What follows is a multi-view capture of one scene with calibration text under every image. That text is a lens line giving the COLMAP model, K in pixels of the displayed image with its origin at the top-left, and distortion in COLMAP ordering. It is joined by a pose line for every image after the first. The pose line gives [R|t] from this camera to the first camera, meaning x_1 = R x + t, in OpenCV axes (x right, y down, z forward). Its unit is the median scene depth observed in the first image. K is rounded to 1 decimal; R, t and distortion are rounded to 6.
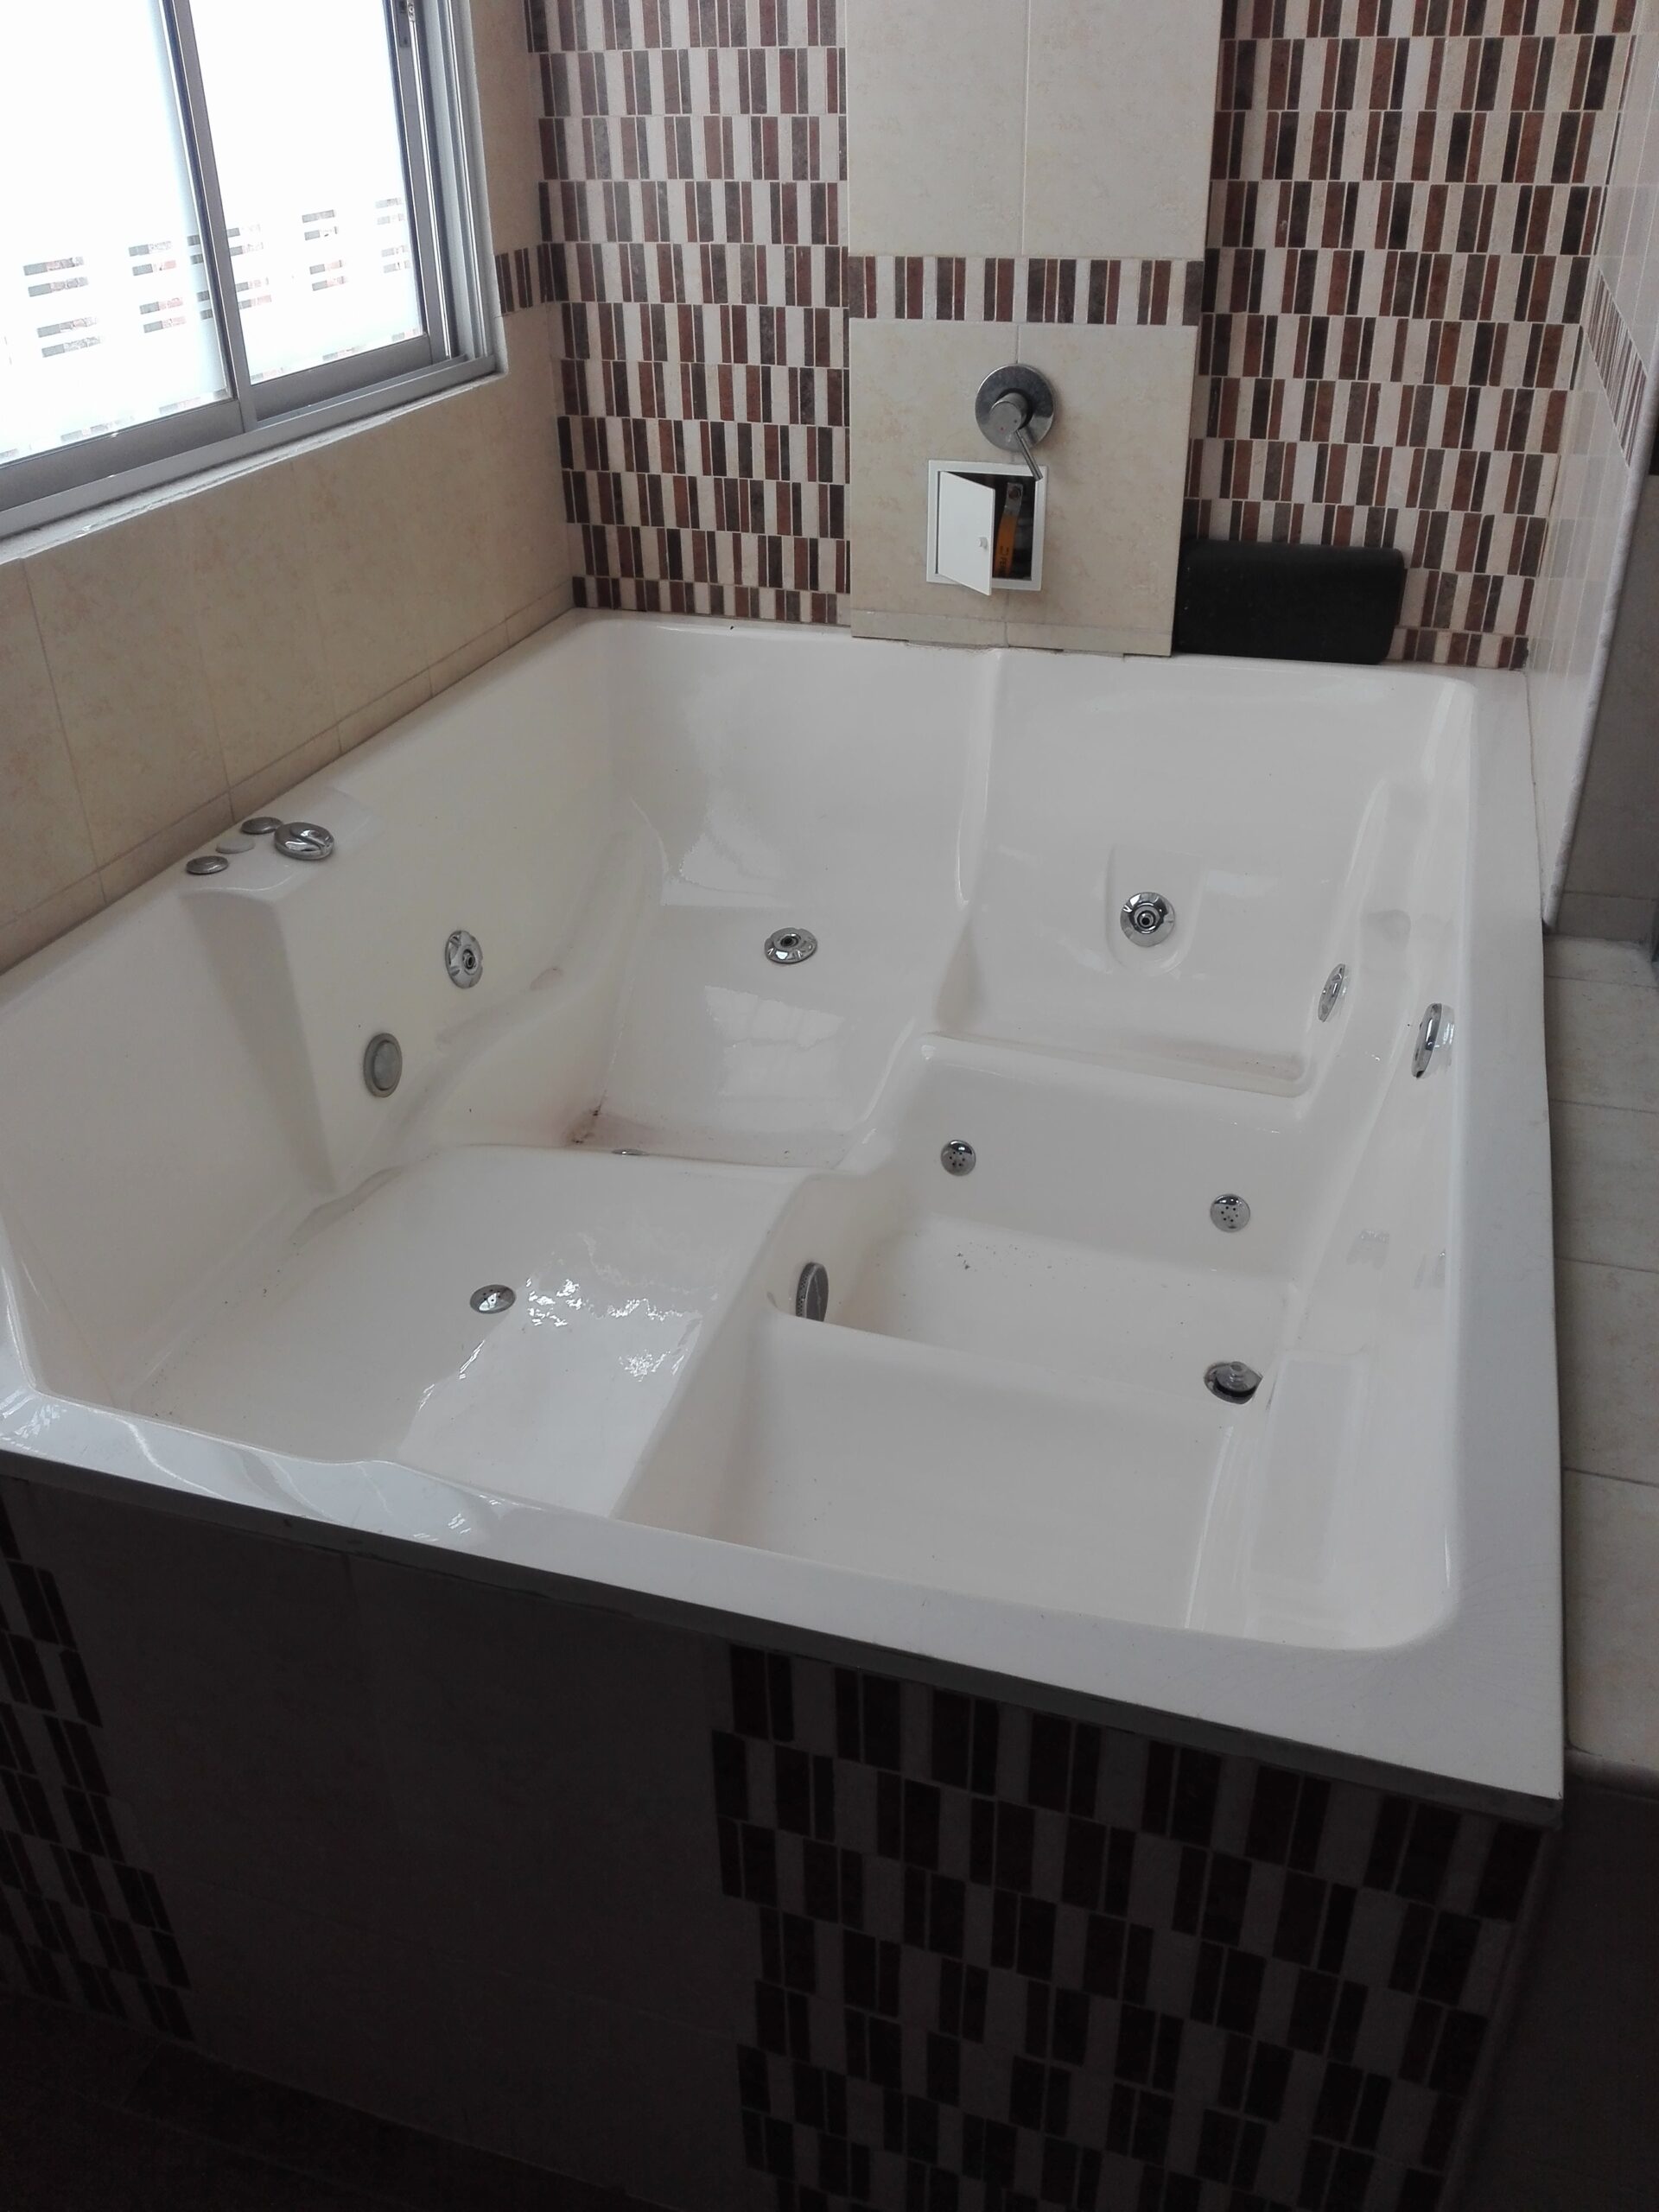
lens RADIAL K [[1820.9, 0, 824.2], [0, 1820.9, 1092.9], [0, 0, 1]] dist [0.101982, -0.200145]
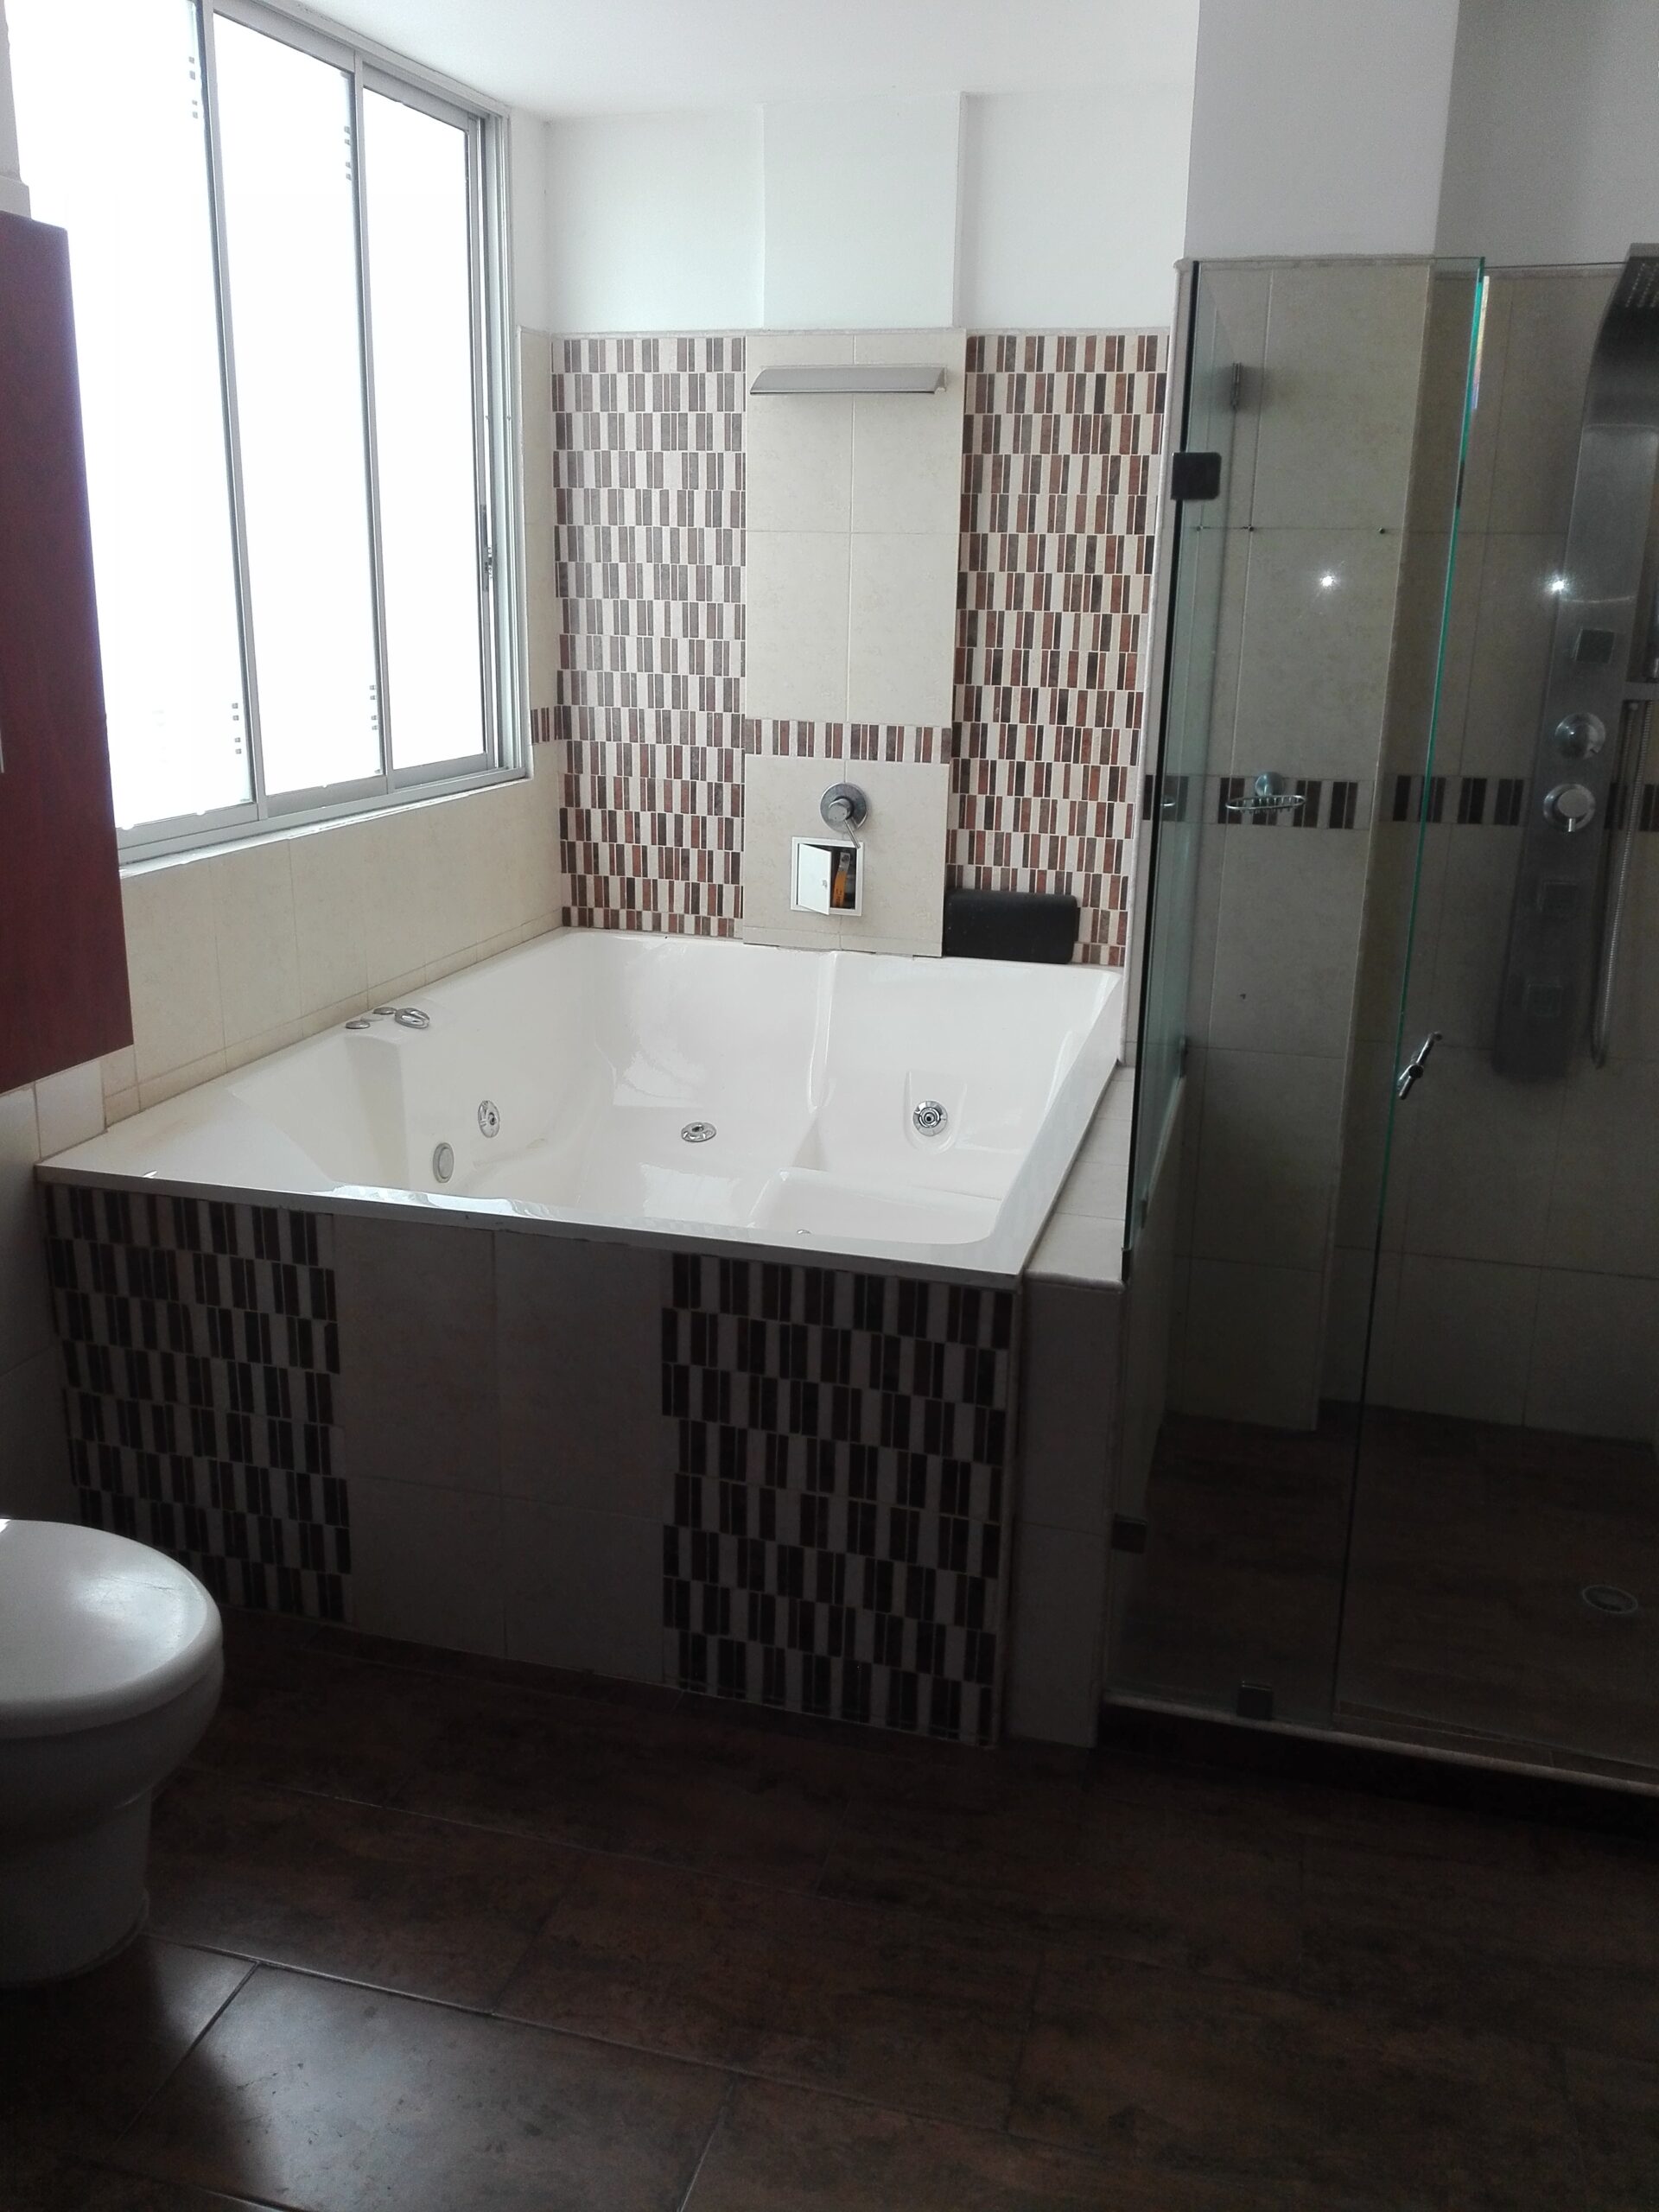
lens RADIAL K [[1820.9, 0, 832.1], [0, 1820.9, 1107.6], [0, 0, 1]] dist [0.101982, -0.200145]
pose [[0.997867, 0.026465, 0.059672, 0.002042], [-0.011265, 0.970227, -0.241934, 0.299233], [-0.064298, 0.240746, 0.968456, -0.546280]]
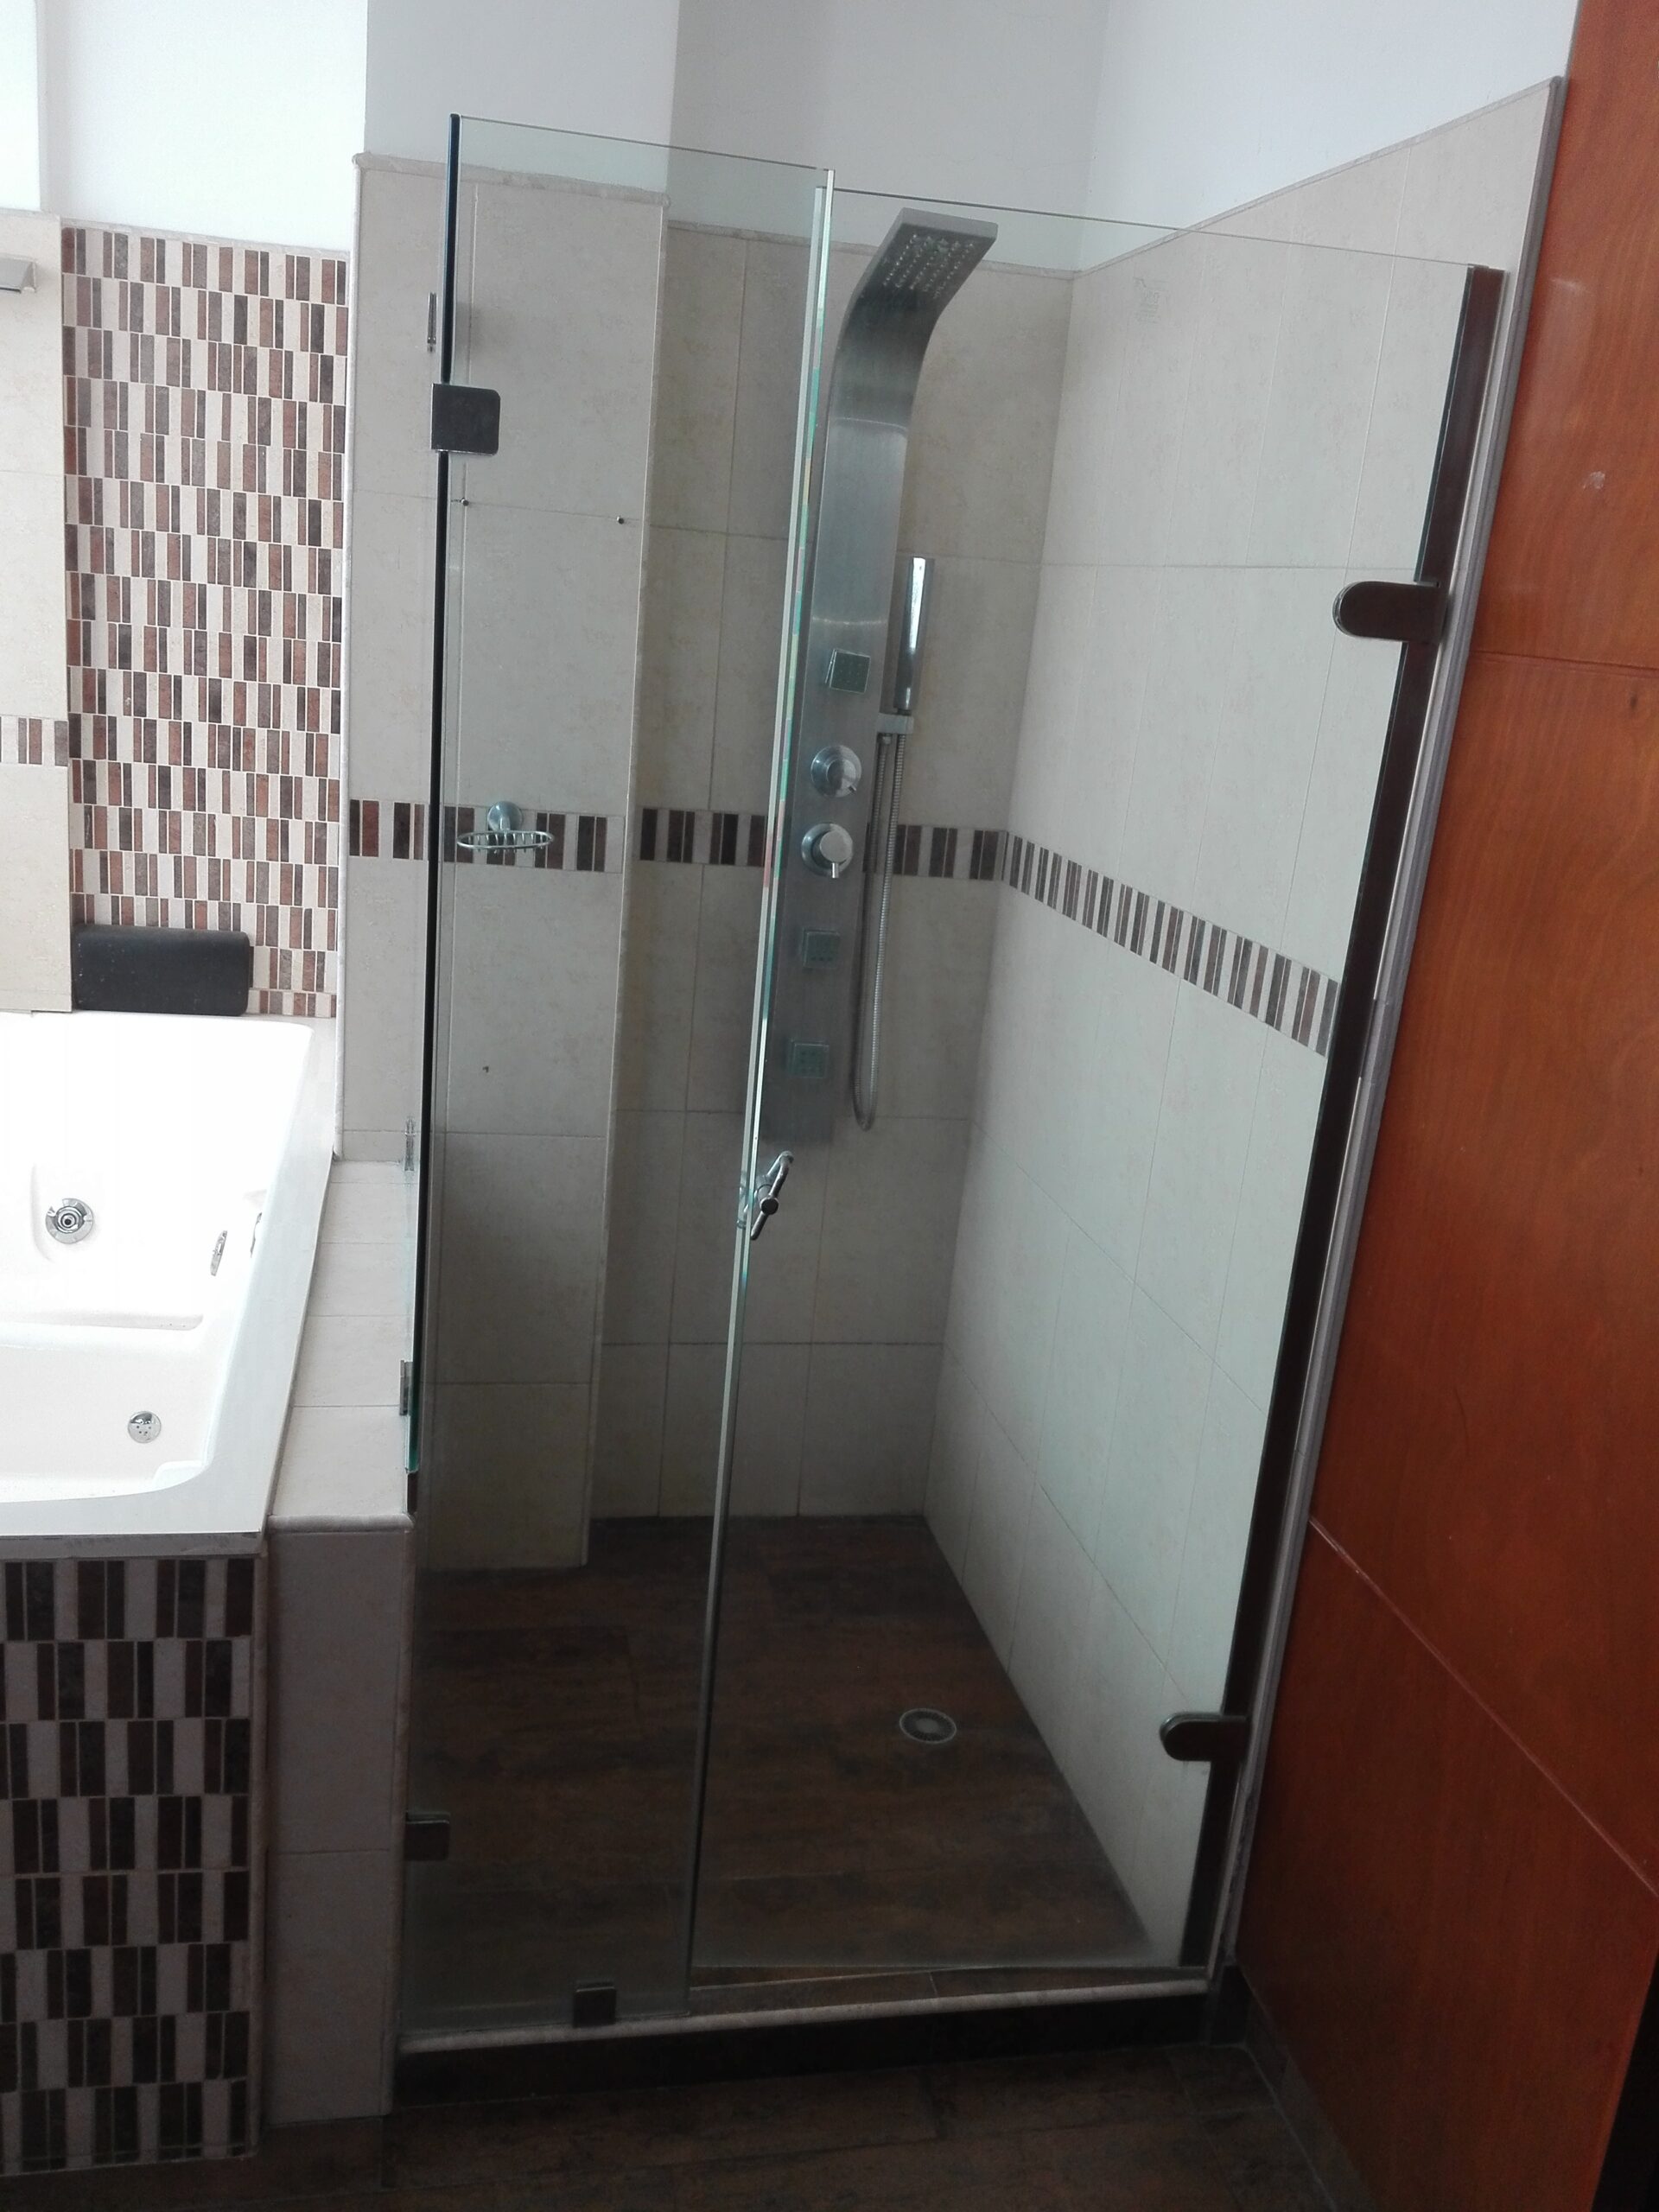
lens RADIAL K [[1820.9, 0, 827.5], [0, 1820.9, 1097.7], [0, 0, 1]] dist [0.101982, -0.200145]
pose [[0.865340, -0.030602, 0.500250, 0.004511], [0.151873, 0.967215, -0.203545, 0.167050], [-0.477620, 0.252110, 0.841617, -0.316873]]
